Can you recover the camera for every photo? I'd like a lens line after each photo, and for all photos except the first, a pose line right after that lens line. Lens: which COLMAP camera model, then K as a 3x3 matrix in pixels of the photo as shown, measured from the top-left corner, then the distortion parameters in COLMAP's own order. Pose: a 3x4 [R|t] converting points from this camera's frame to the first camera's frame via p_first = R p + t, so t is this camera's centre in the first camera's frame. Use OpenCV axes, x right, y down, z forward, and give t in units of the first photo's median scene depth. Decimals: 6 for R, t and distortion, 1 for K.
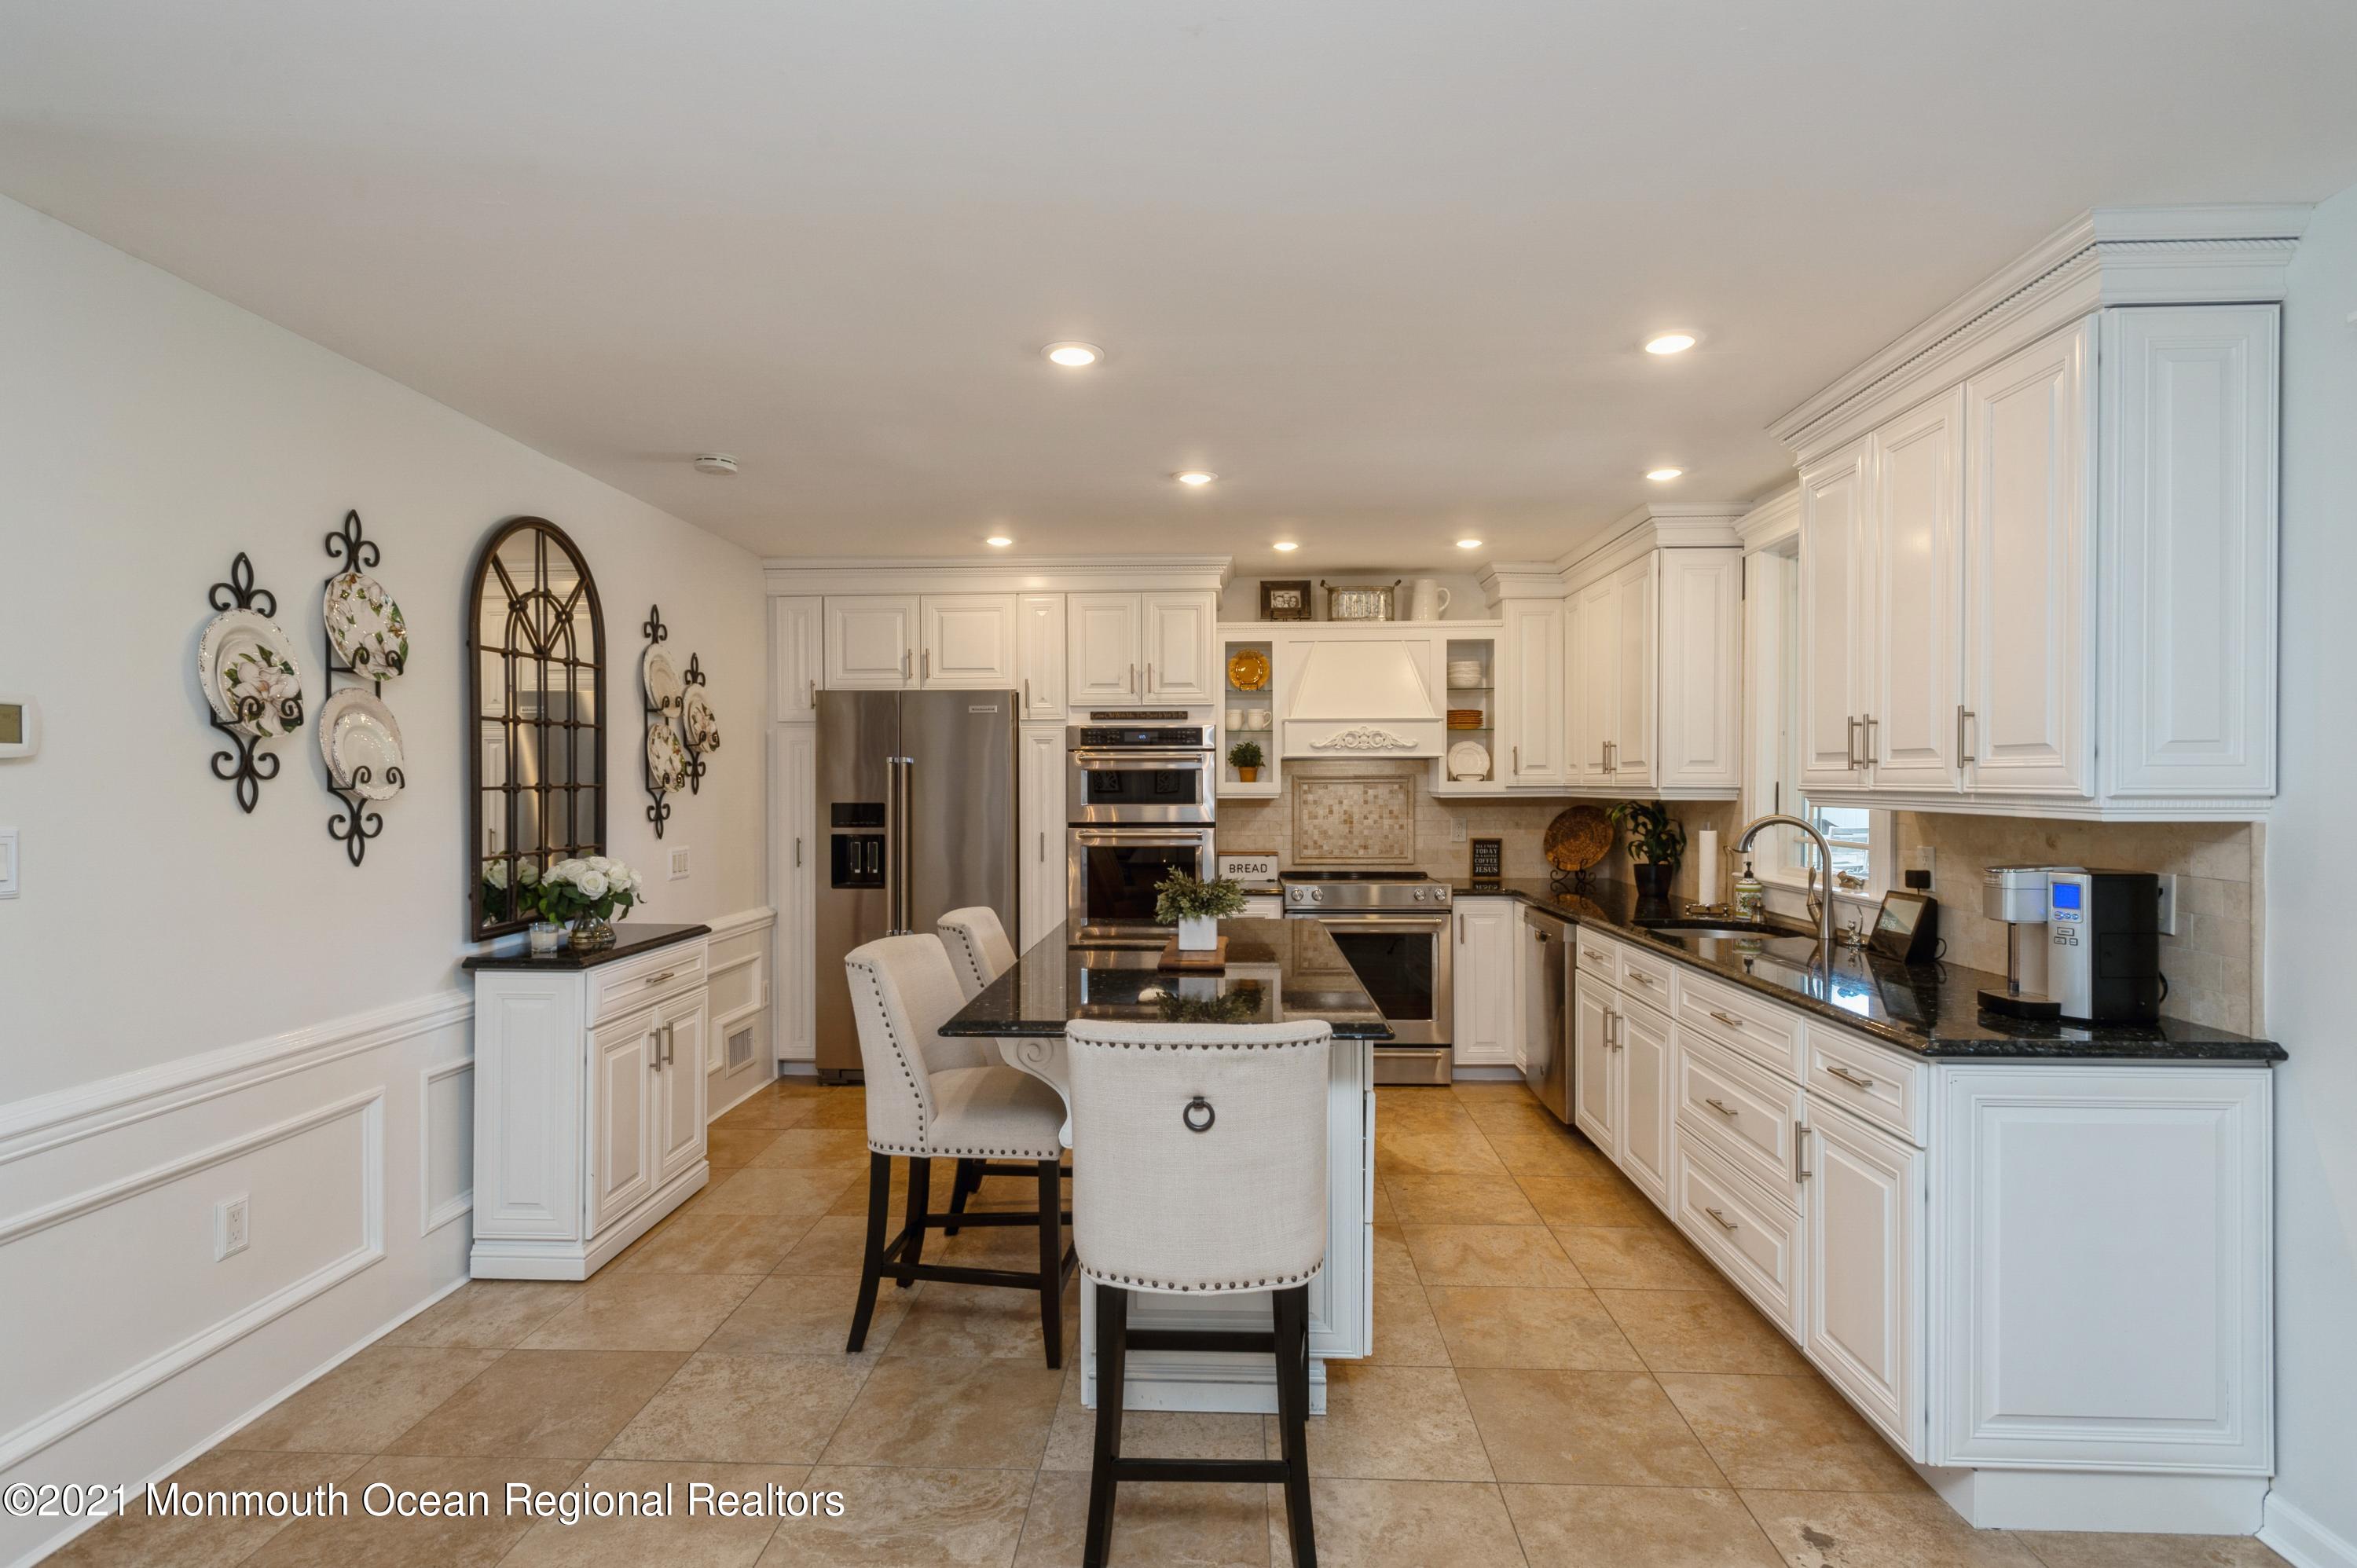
lens RADIAL K [[1173.5, 0, 1147.7], [0, 1173.5, 825.7], [0, 0, 1]] dist [0.000662, -0.000099]
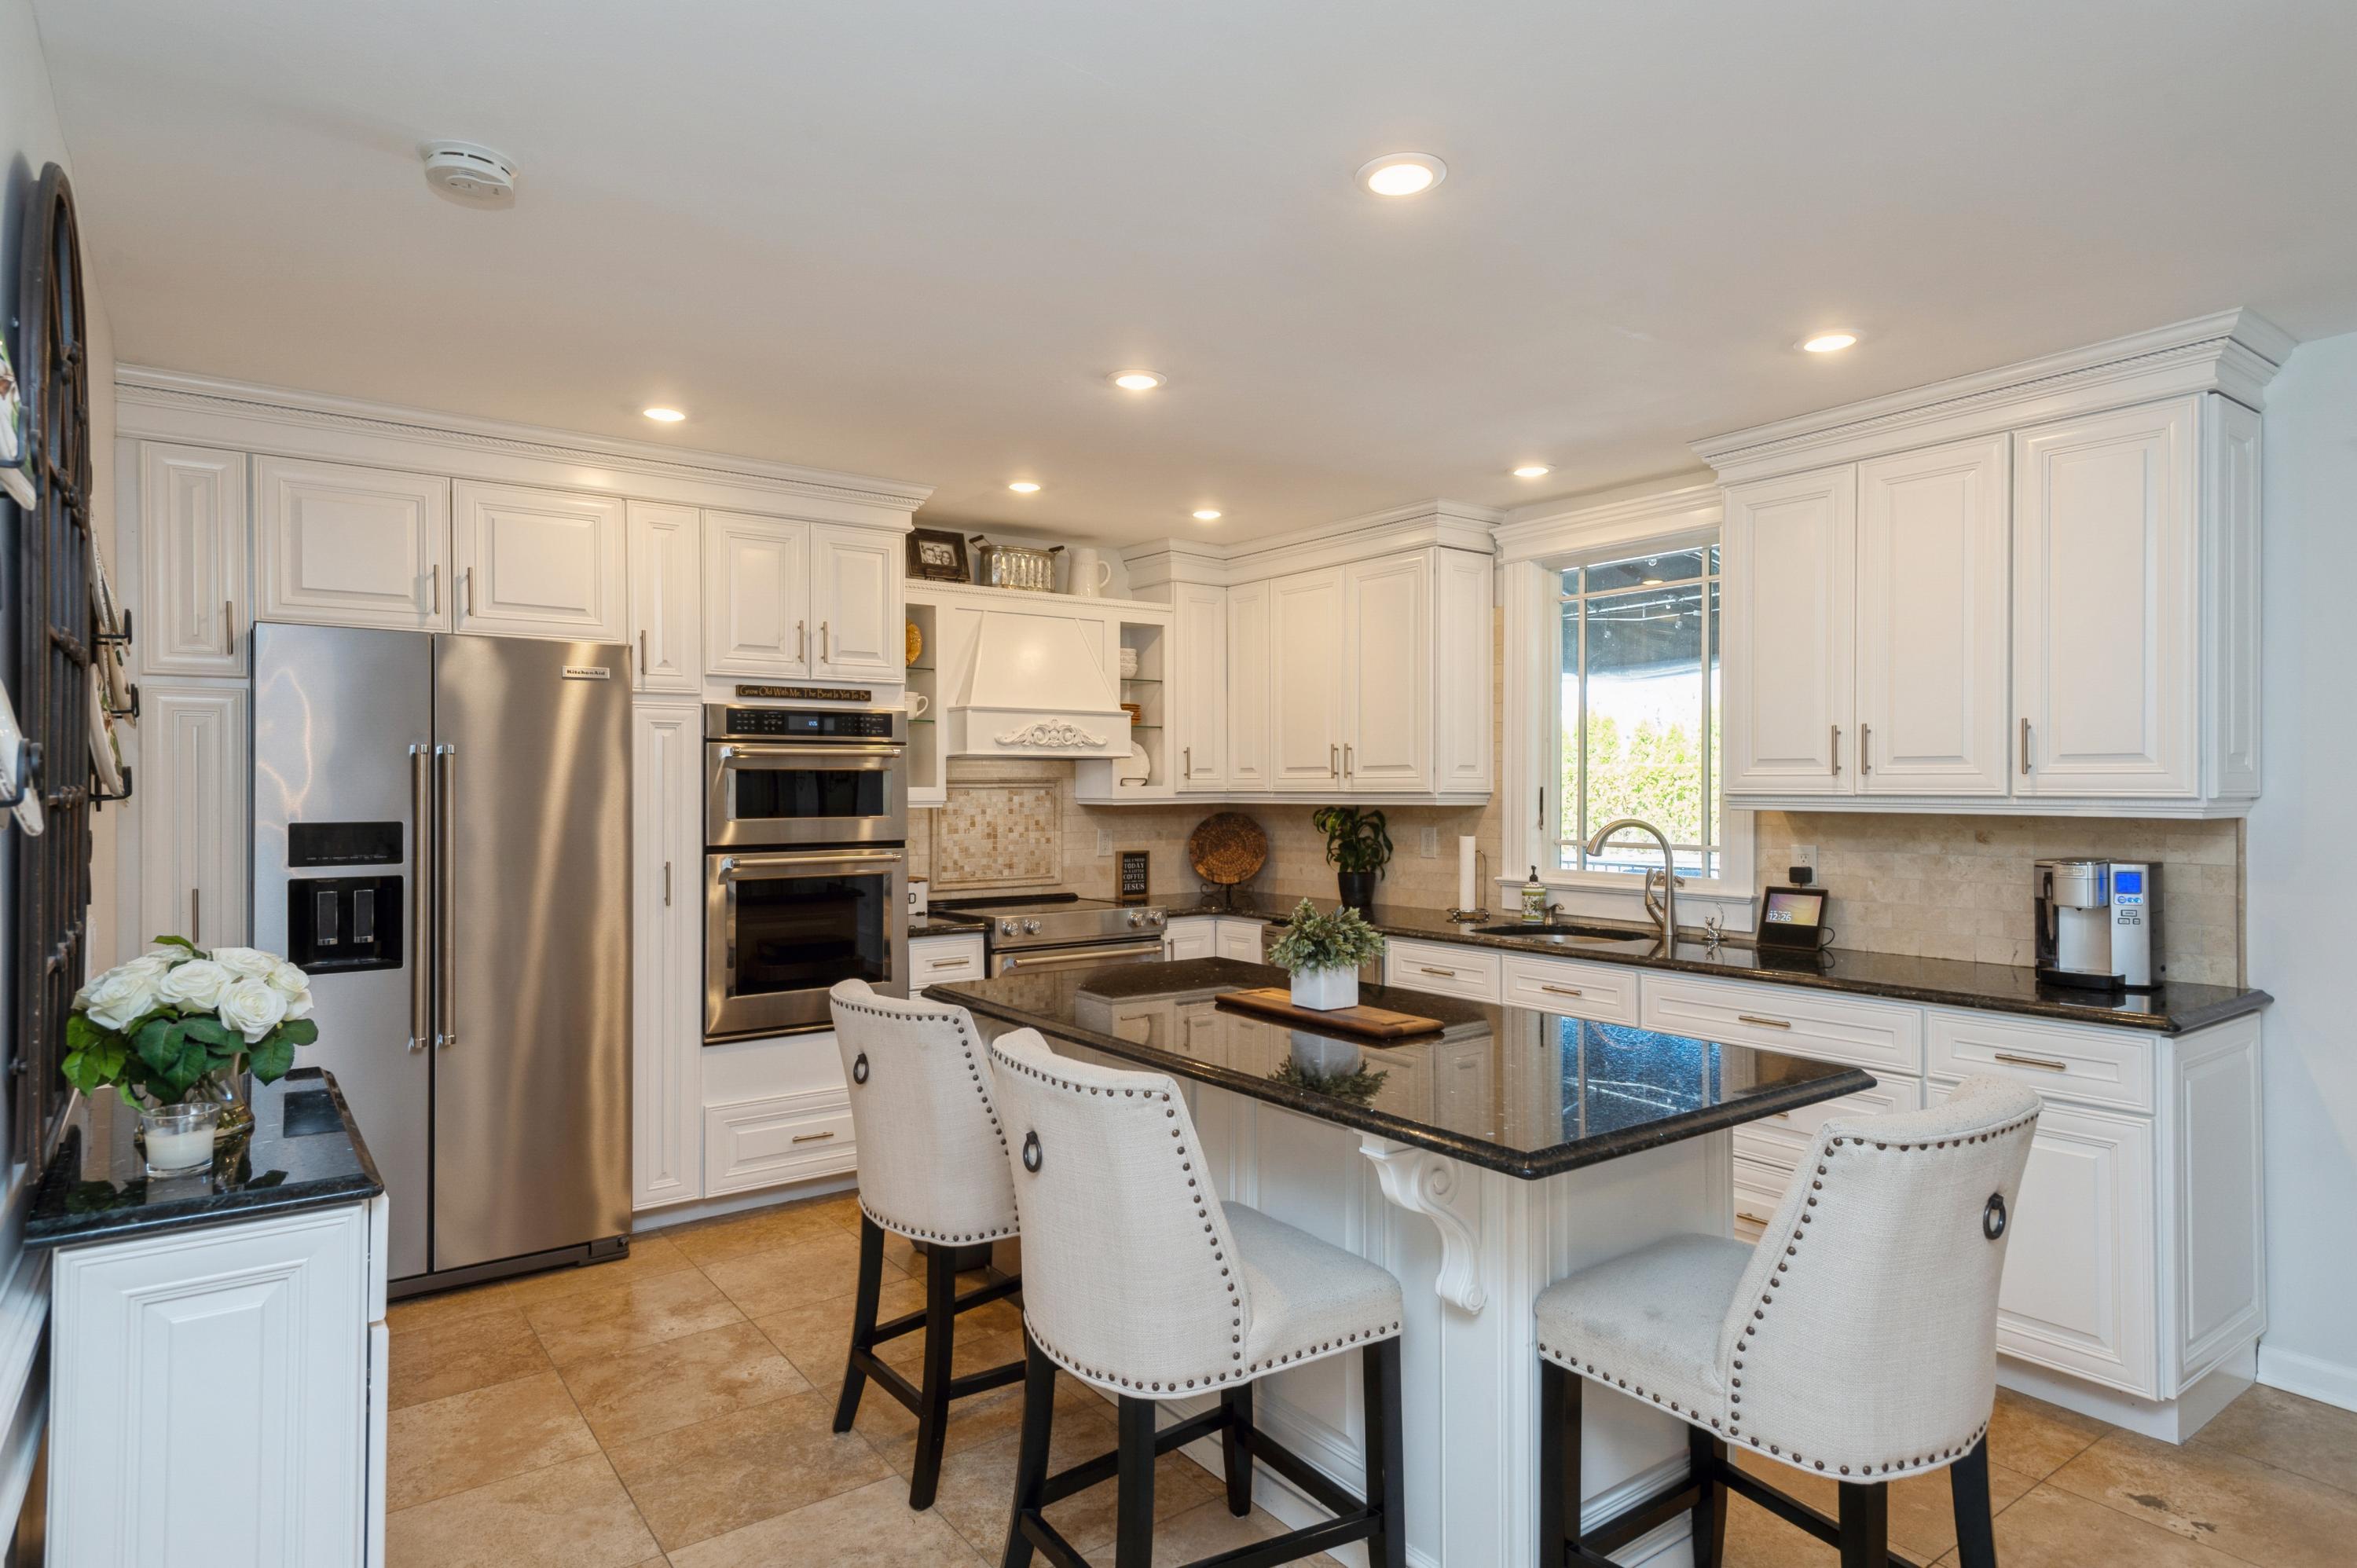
lens RADIAL K [[1308.1, 0, 1130.0], [0, 1308.1, 818.6], [0, 0, 1]] dist [0.015549, 0.001803]
pose [[0.776418, -0.014555, 0.630050, -0.352732], [0.023041, 0.999720, -0.005299, -0.008930], [-0.629797, 0.018632, 0.776537, 0.255558]]
